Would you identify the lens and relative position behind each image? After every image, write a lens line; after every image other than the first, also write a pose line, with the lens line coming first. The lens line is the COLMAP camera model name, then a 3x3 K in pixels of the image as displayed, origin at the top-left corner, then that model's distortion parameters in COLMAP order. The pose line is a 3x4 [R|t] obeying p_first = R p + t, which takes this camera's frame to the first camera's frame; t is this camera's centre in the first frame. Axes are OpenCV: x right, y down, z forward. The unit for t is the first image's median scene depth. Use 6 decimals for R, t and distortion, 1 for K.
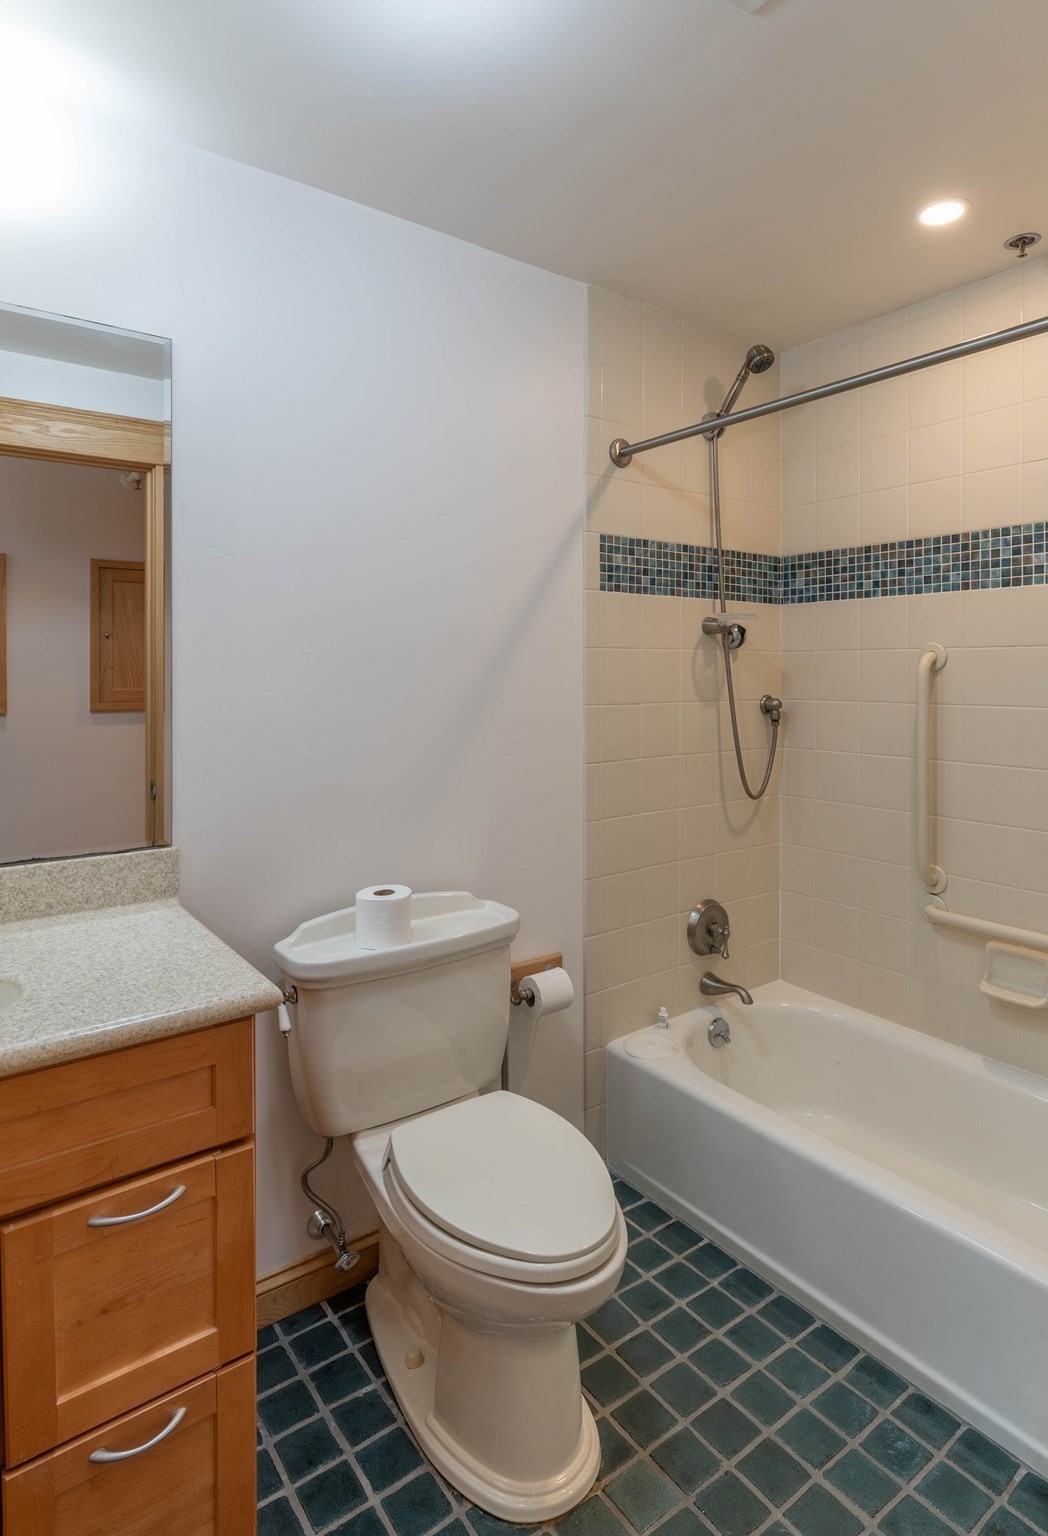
lens RADIAL K [[837.7, 0, 524.7], [0, 837.7, 765.2], [0, 0, 1]] dist [-0.001059, -0.000077]
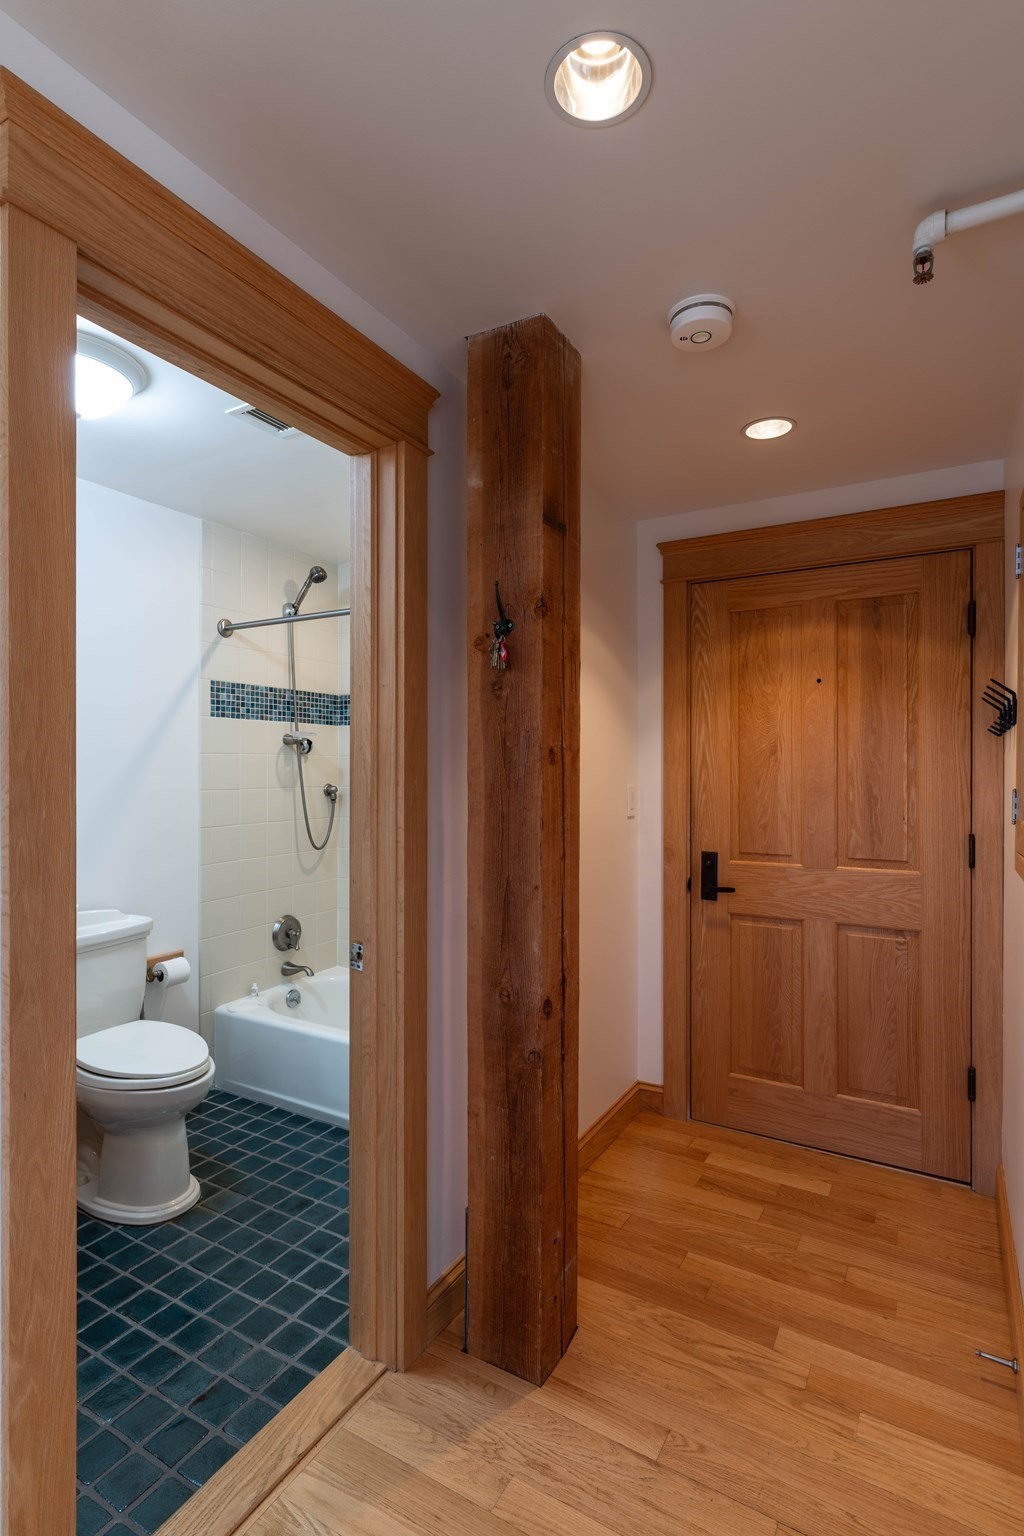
lens RADIAL K [[764.4, 0, 500.7], [0, 764.4, 770.6], [0, 0, 1]] dist [-0.001602, -0.002566]
pose [[0.914541, -0.000827, 0.404493, 0.008674], [0.044315, 0.994183, -0.098161, 0.050549], [-0.402059, 0.107697, 0.909258, -0.467165]]
